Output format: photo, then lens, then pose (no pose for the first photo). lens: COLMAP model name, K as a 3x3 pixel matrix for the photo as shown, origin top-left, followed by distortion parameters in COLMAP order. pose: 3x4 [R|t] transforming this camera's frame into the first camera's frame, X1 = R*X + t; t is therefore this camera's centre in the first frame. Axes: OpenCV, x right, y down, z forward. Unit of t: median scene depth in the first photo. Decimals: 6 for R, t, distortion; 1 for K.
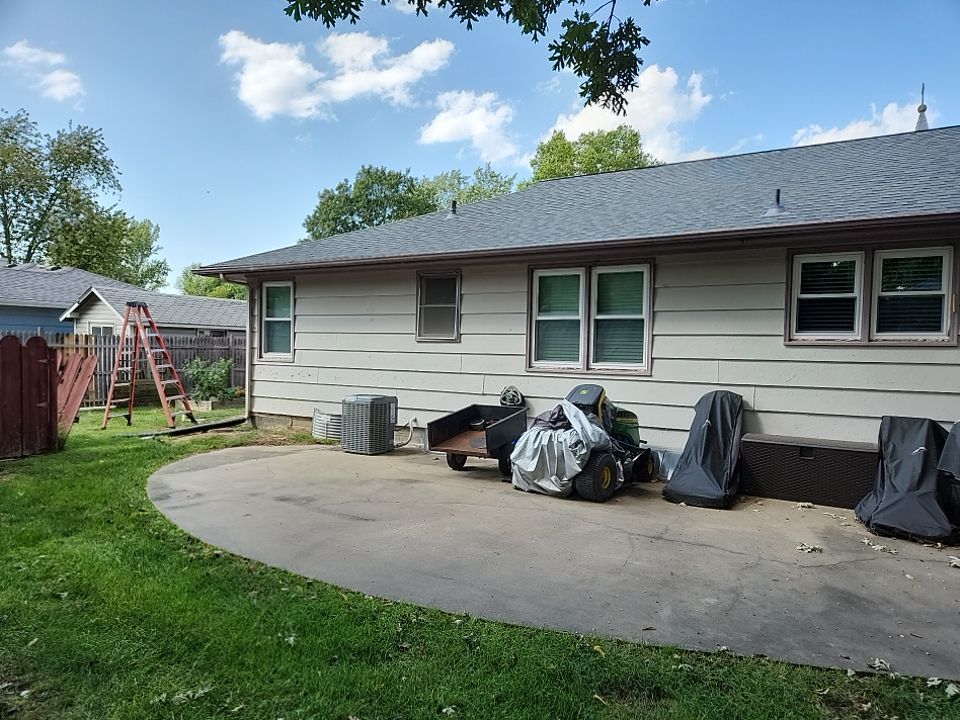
lens RADIAL K [[645.2, 0, 495.5], [0, 645.2, 362.9], [0, 0, 1]] dist [0.056173, -0.028849]
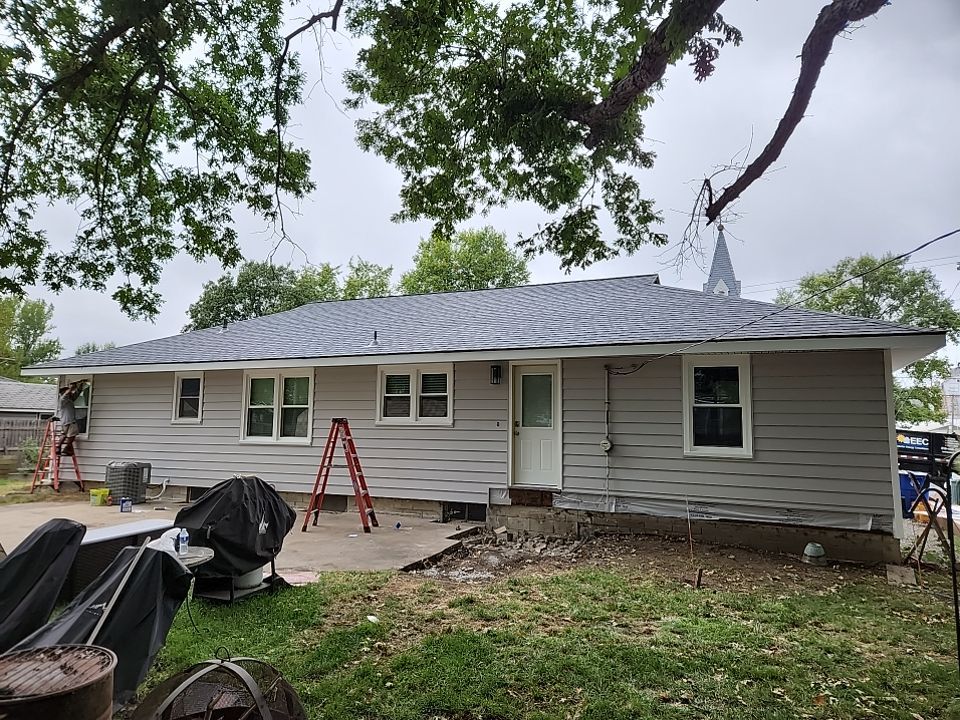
lens RADIAL K [[645.2, 0, 495.5], [0, 645.2, 362.9], [0, 0, 1]] dist [0.056173, -0.028849]
pose [[0.993891, 0.002061, 0.110349, 0.091859], [0.010793, 0.993218, -0.115761, 0.001536], [-0.109839, 0.116245, 0.987128, -0.109796]]
